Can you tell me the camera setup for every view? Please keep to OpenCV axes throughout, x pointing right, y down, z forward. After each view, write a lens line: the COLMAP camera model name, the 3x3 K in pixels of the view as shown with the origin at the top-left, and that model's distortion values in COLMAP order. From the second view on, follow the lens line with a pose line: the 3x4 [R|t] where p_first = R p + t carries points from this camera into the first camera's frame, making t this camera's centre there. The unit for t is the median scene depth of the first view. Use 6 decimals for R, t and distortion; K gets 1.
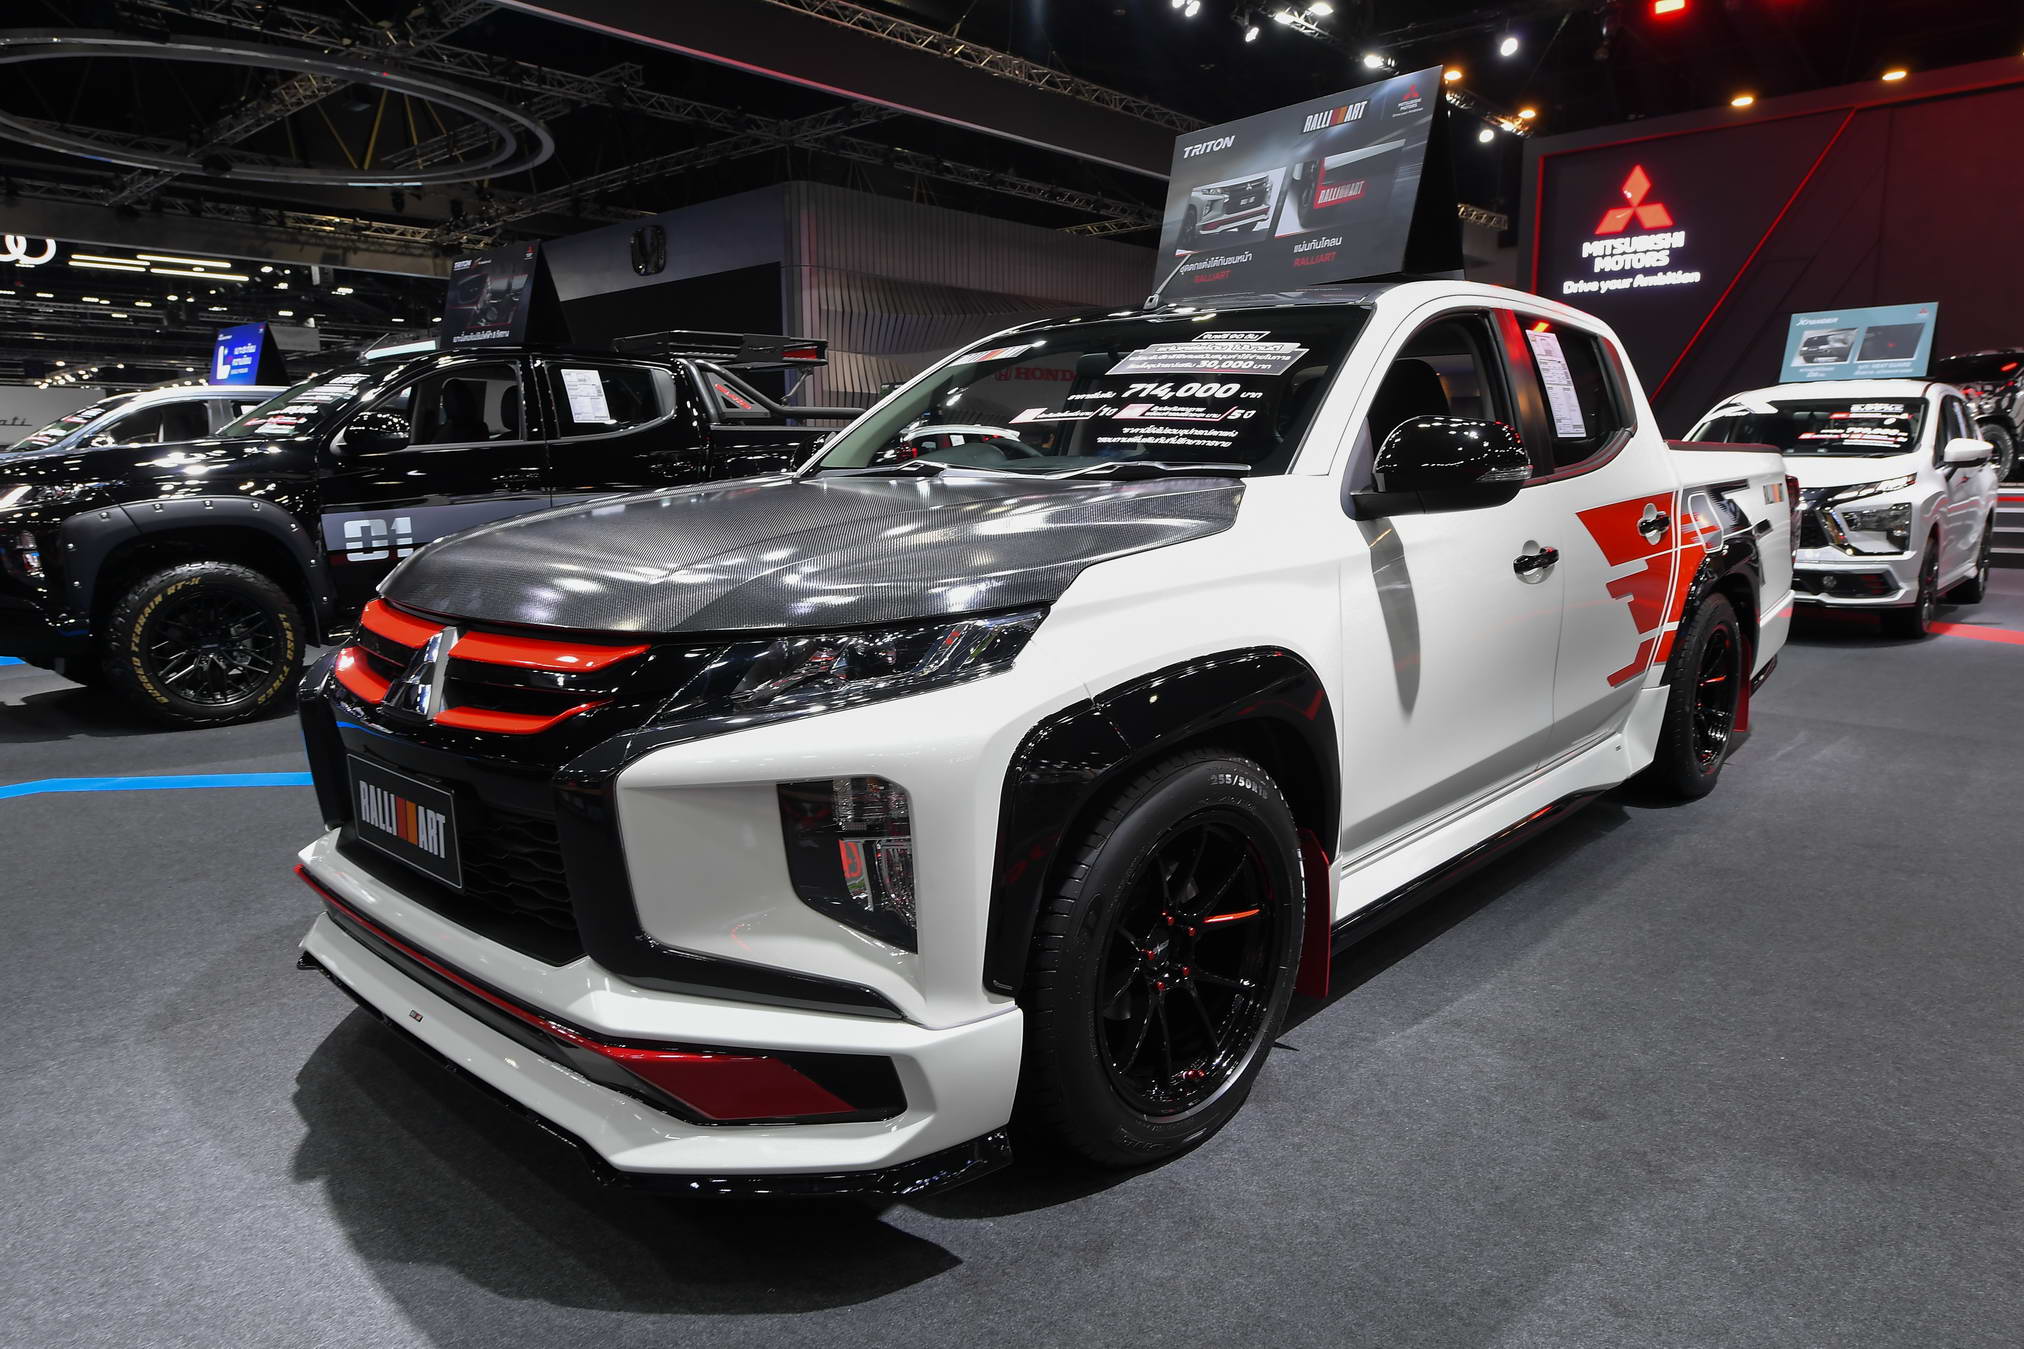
lens RADIAL K [[1286.3, 0, 1004.0], [0, 1286.3, 690.0], [0, 0, 1]] dist [-0.006362, 0.002788]
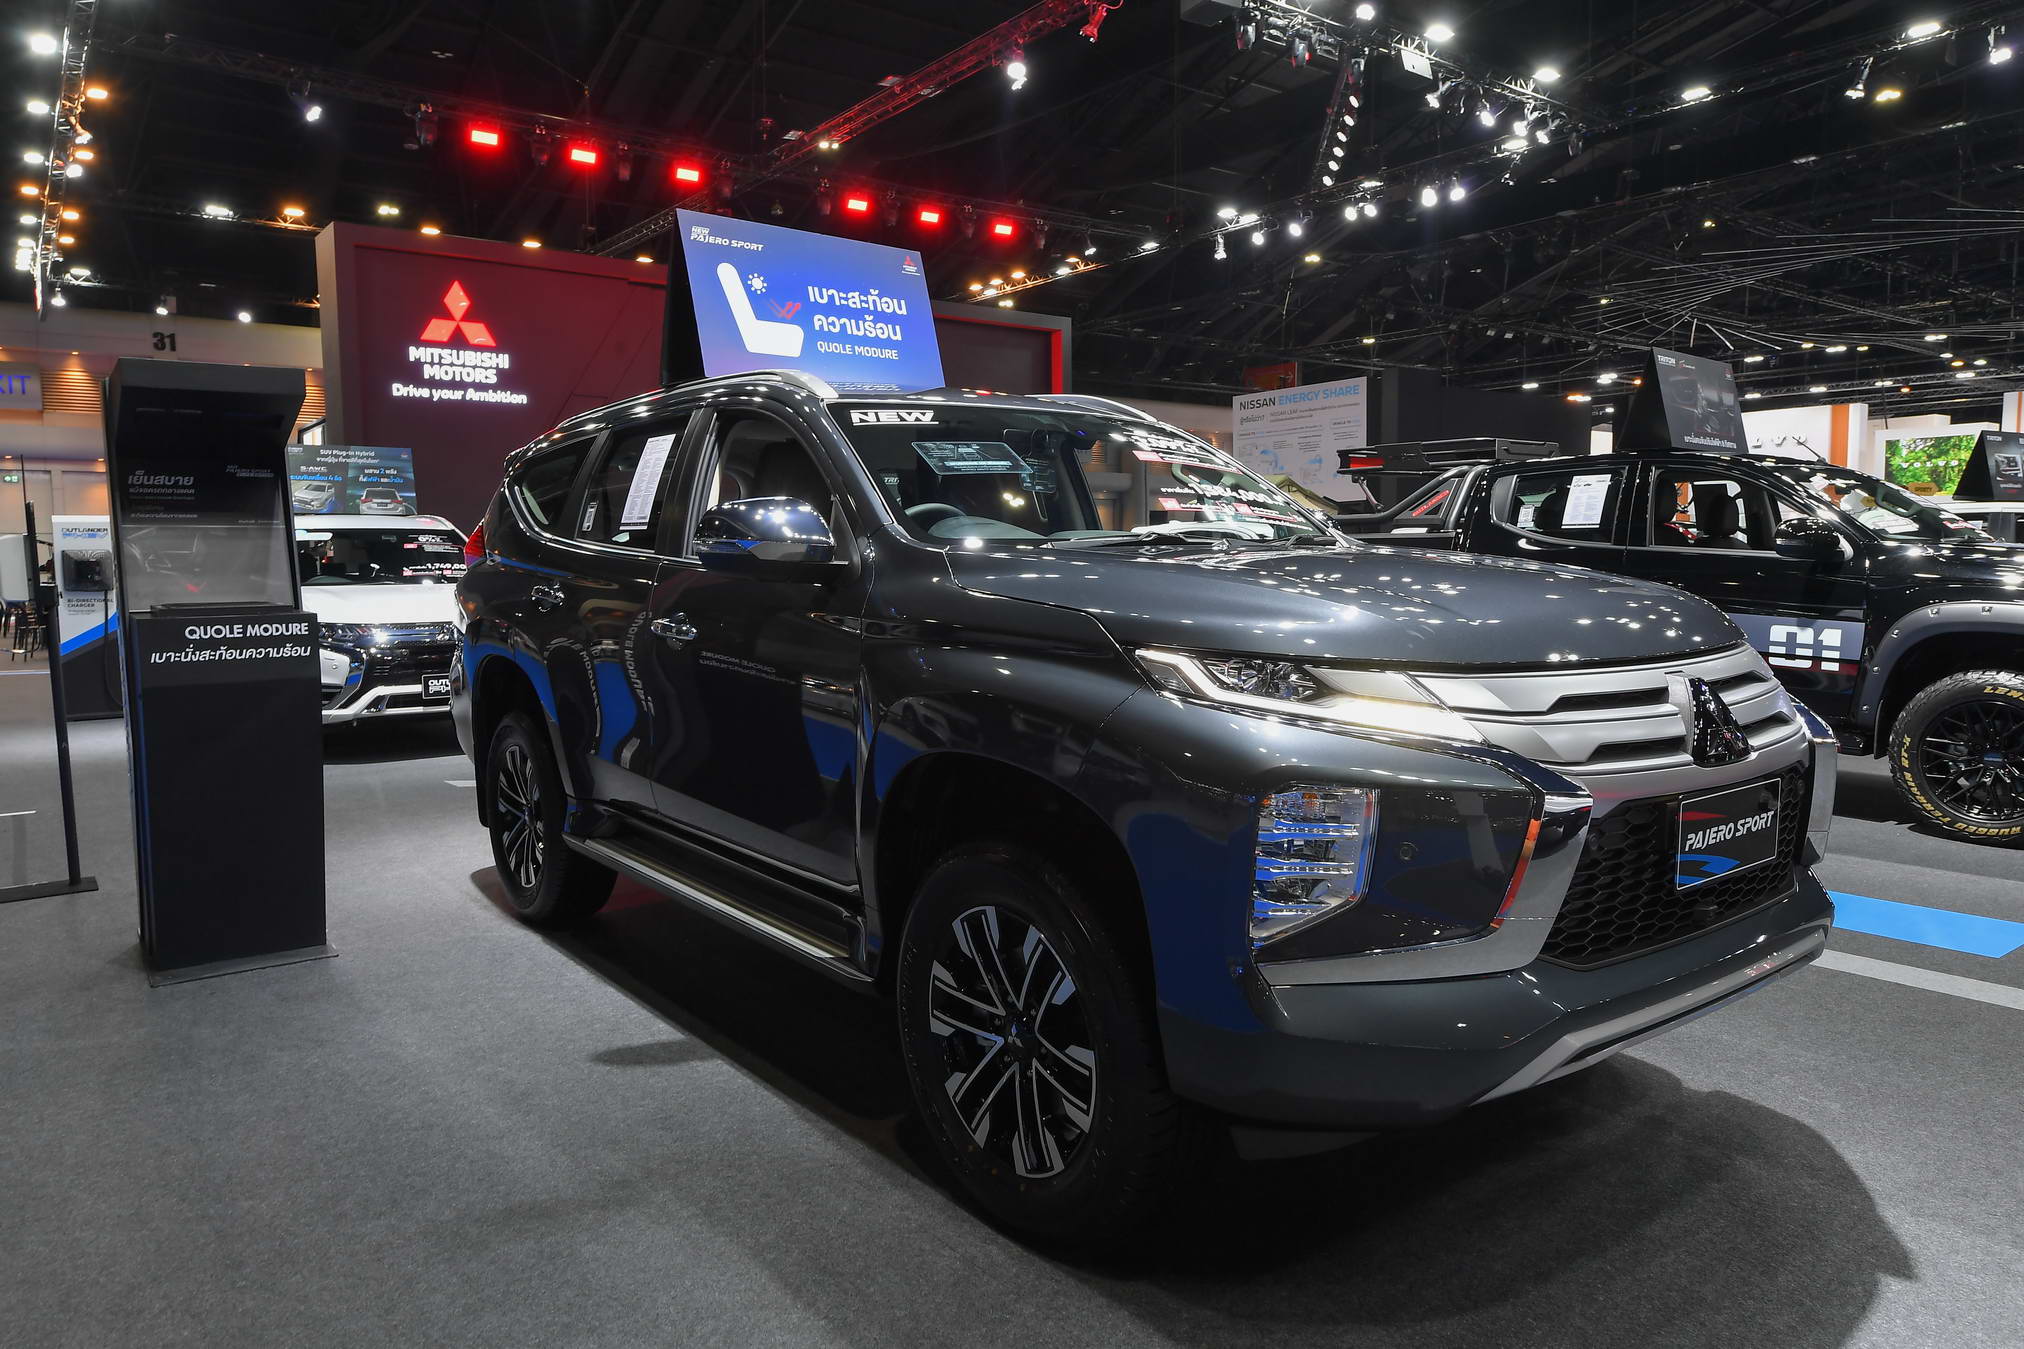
lens RADIAL K [[1341.3, 0, 1015.8], [0, 1341.3, 671.3], [0, 0, 1]] dist [0.003188, -0.002130]
pose [[0.174476, -0.078030, 0.981565, -0.489811], [0.176410, 0.983203, 0.046803, -0.081532], [-0.968730, 0.164992, 0.185311, 0.438168]]
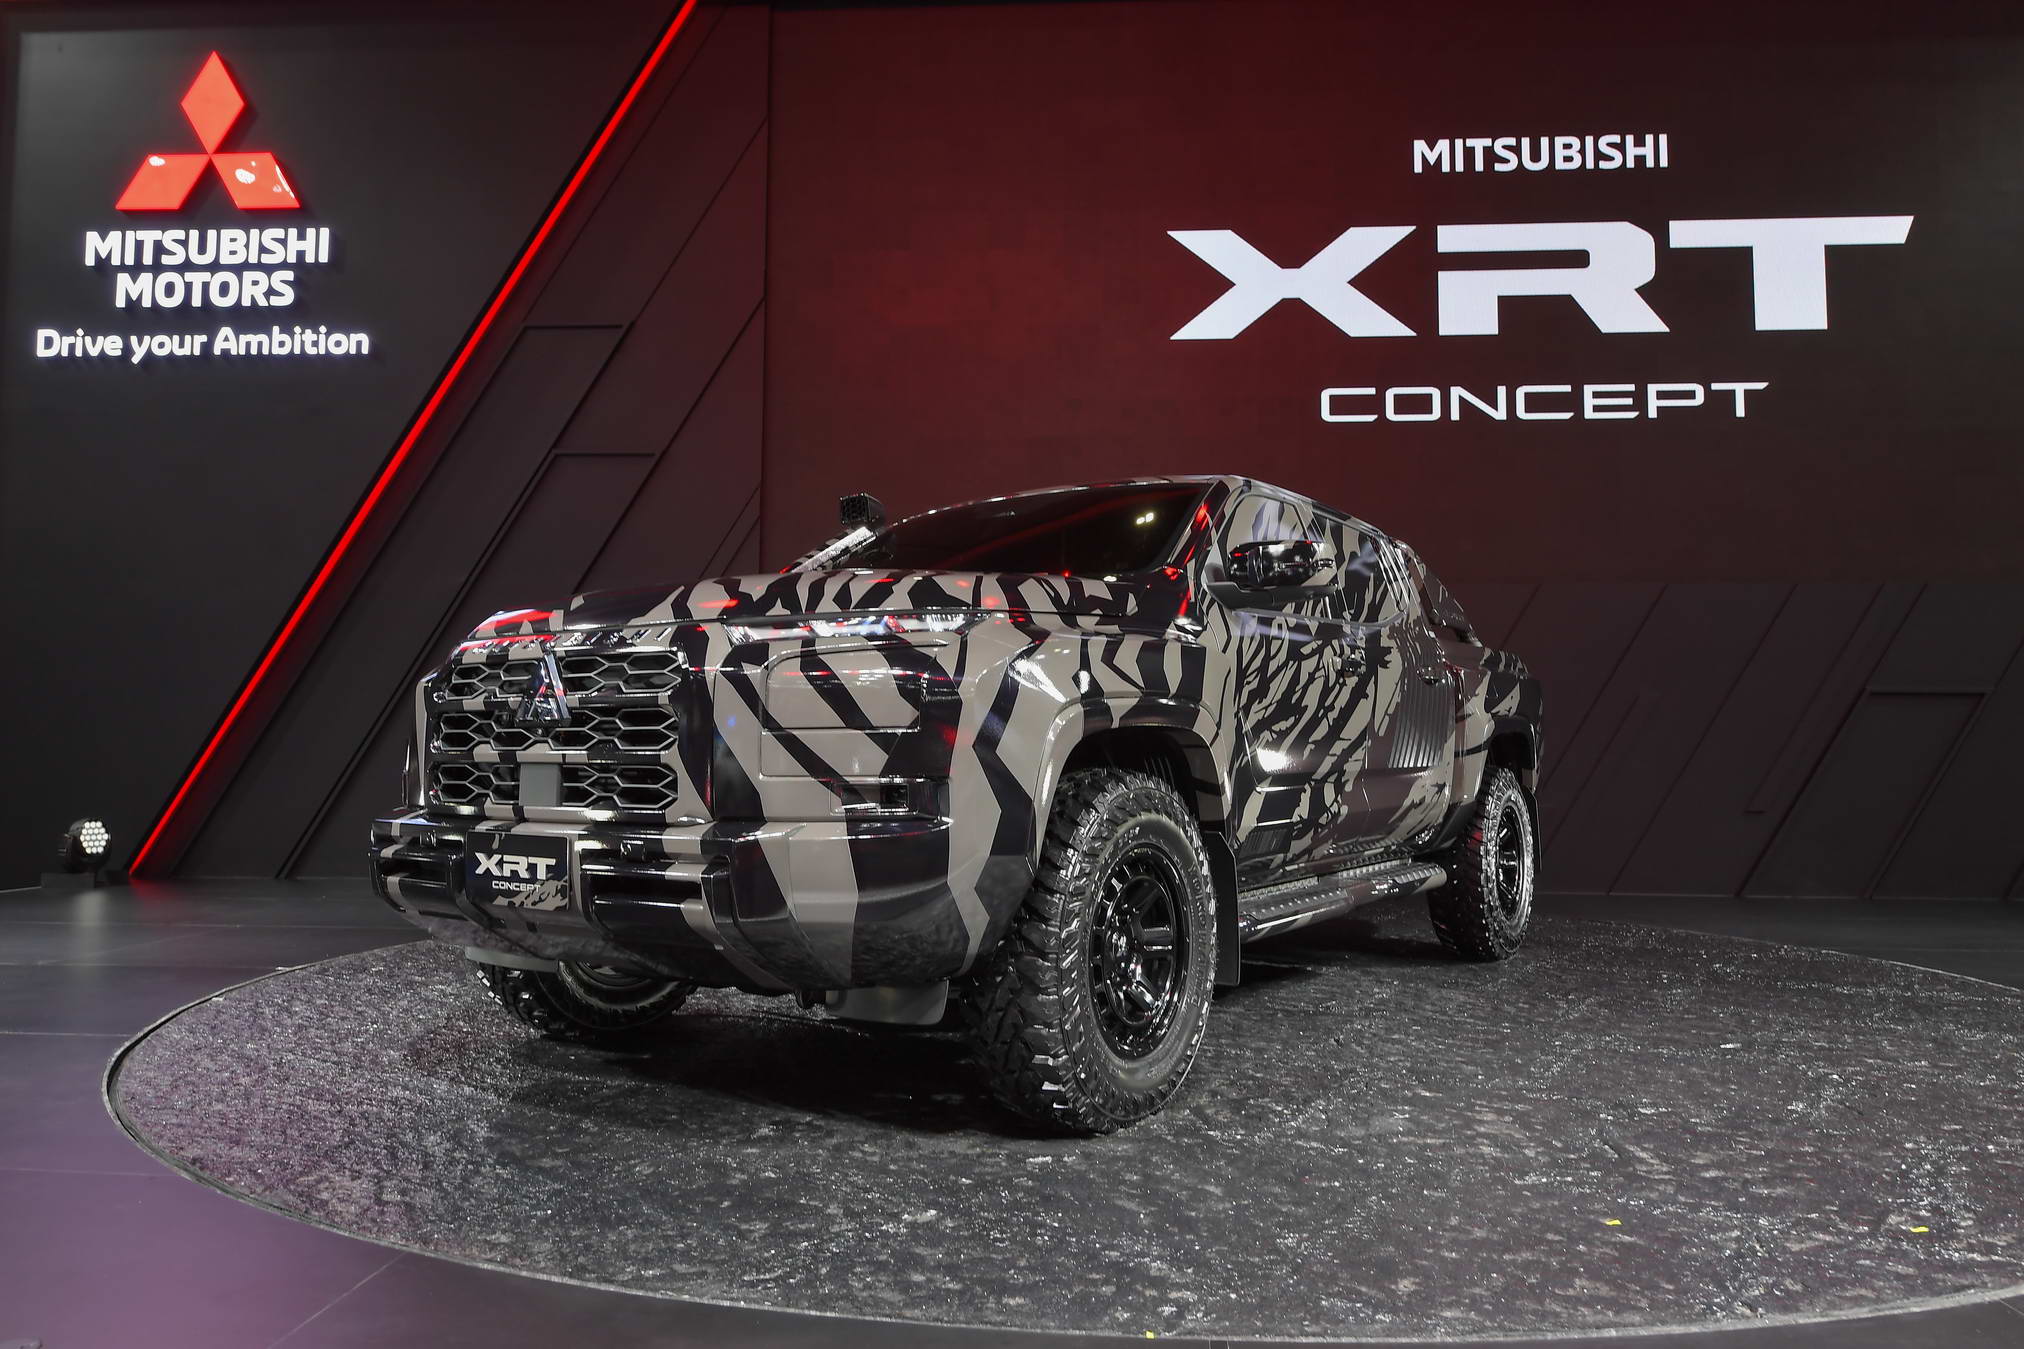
lens RADIAL K [[1341.3, 0, 1007.1], [0, 1341.3, 679.8], [0, 0, 1]] dist [0.003188, -0.002130]
pose [[0.778372, 0.052257, 0.625625, 0.443485], [0.094290, 0.975495, -0.198792, -0.128753], [-0.620682, 0.213724, 0.754371, 0.604143]]
